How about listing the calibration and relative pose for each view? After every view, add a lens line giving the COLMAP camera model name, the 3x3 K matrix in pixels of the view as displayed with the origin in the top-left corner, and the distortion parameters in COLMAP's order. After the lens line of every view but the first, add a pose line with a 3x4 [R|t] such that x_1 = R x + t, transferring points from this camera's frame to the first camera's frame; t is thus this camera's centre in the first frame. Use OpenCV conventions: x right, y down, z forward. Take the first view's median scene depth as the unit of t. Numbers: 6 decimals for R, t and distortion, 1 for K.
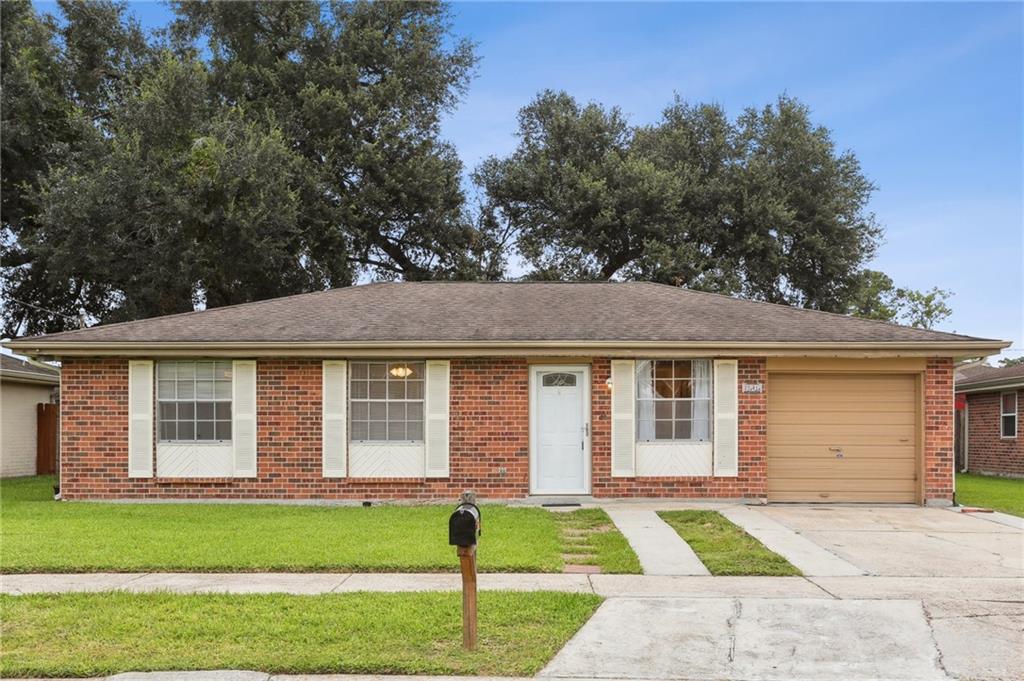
lens RADIAL K [[1053.9, 0, 512.0], [0, 1053.9, 351.0], [0, 0, 1]] dist [0.021033, 0.000000]
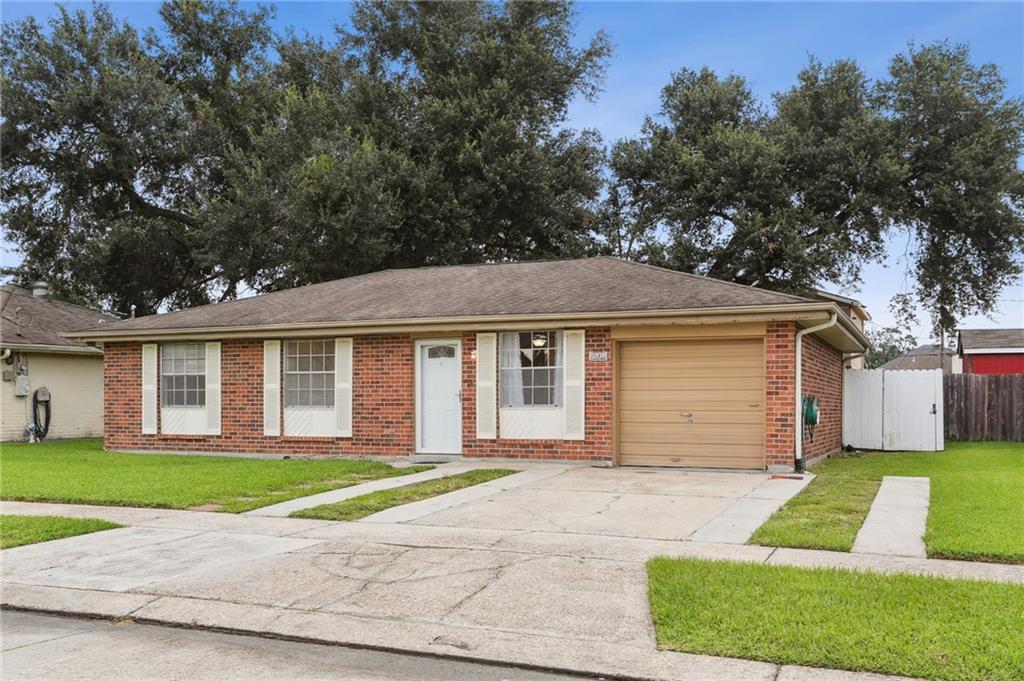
lens RADIAL K [[1014.5, 0, 512.3], [0, 1014.5, 333.3], [0, 0, 1]] dist [0.008600, 0.000000]
pose [[0.911677, -0.028678, -0.409905, 0.567704], [0.033177, 0.999442, 0.003867, 0.005654], [0.409565, -0.017125, 0.912120, 0.042938]]
